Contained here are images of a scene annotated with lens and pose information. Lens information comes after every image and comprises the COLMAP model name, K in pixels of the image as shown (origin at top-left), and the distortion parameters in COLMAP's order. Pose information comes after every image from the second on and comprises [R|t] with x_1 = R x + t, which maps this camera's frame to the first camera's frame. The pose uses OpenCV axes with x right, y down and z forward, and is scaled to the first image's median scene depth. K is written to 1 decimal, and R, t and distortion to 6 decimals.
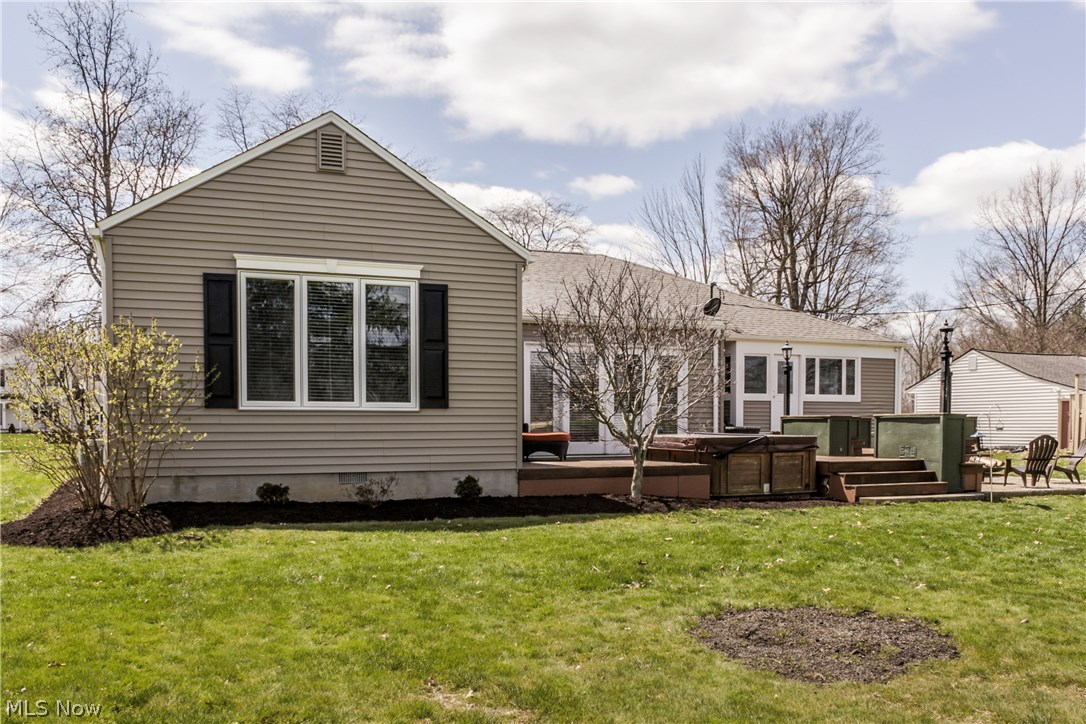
lens RADIAL K [[922.1, 0, 543.0], [0, 922.1, 362.0], [0, 0, 1]] dist [-0.096859, 0.152490]
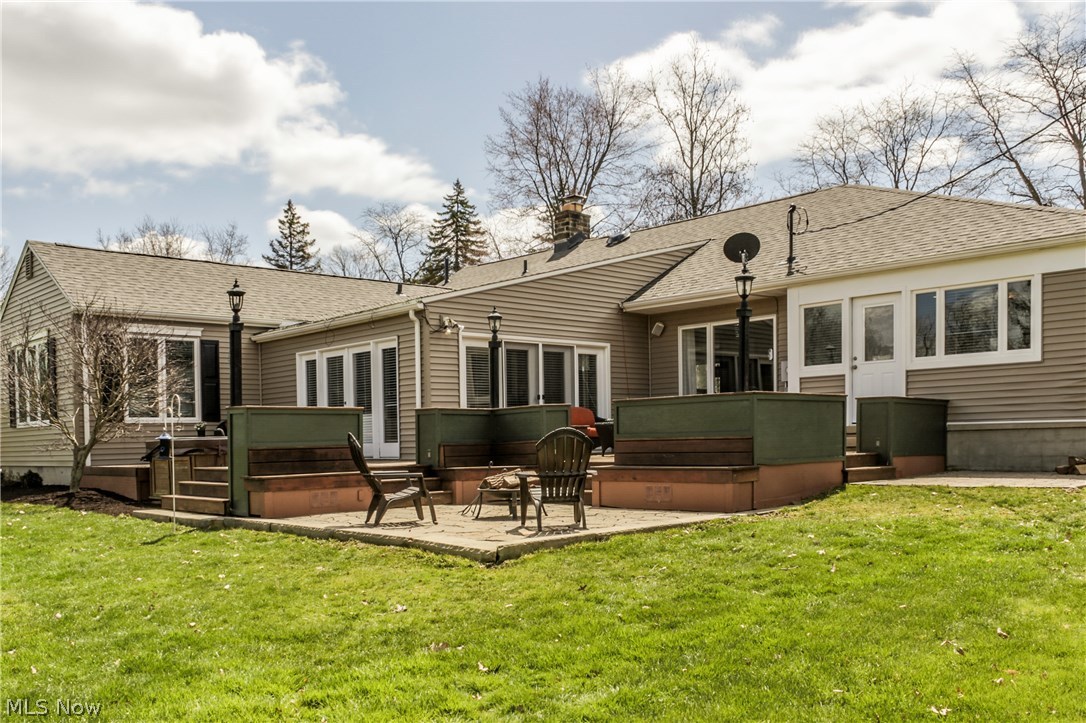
lens RADIAL K [[922.1, 0, 543.0], [0, 922.1, 361.5], [0, 0, 1]] dist [-0.096859, 0.152490]
pose [[0.390793, -0.083426, -0.916690, 0.744546], [0.088119, 0.994701, -0.052960, 0.049069], [0.916251, -0.060081, 0.396074, 0.581607]]
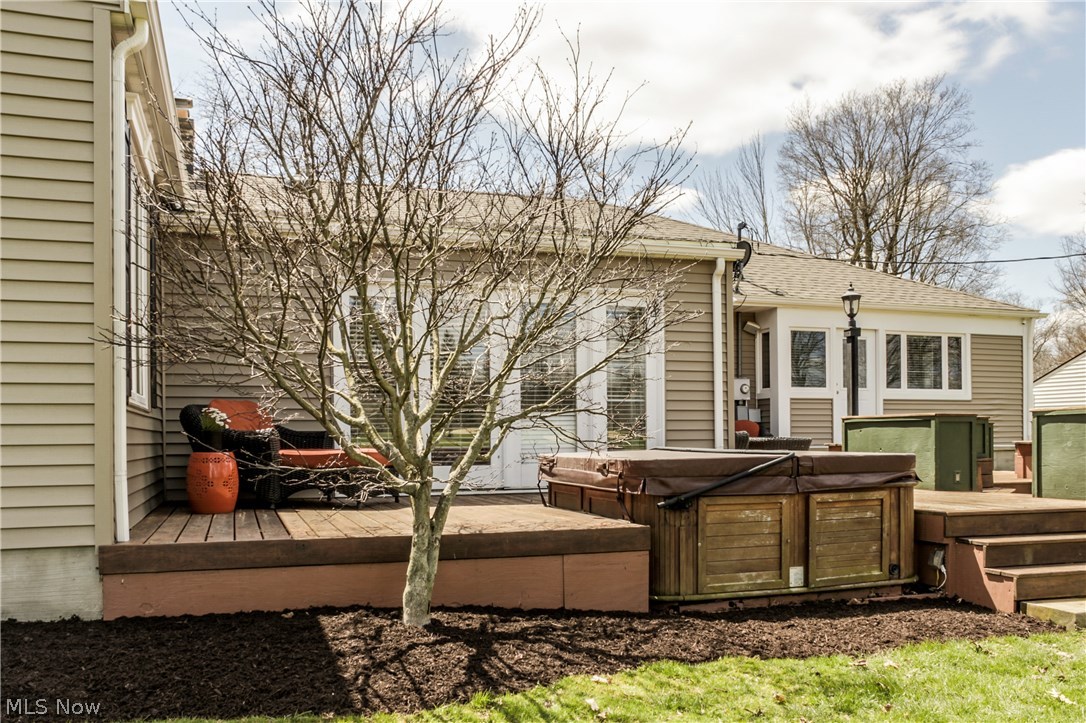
lens RADIAL K [[922.1, 0, 543.0], [0, 922.1, 361.5], [0, 0, 1]] dist [-0.096859, 0.152490]
pose [[0.996737, -0.013124, -0.079648, 0.095506], [0.011649, 0.999752, -0.018955, 0.026166], [0.079877, 0.017965, 0.996643, 0.334508]]
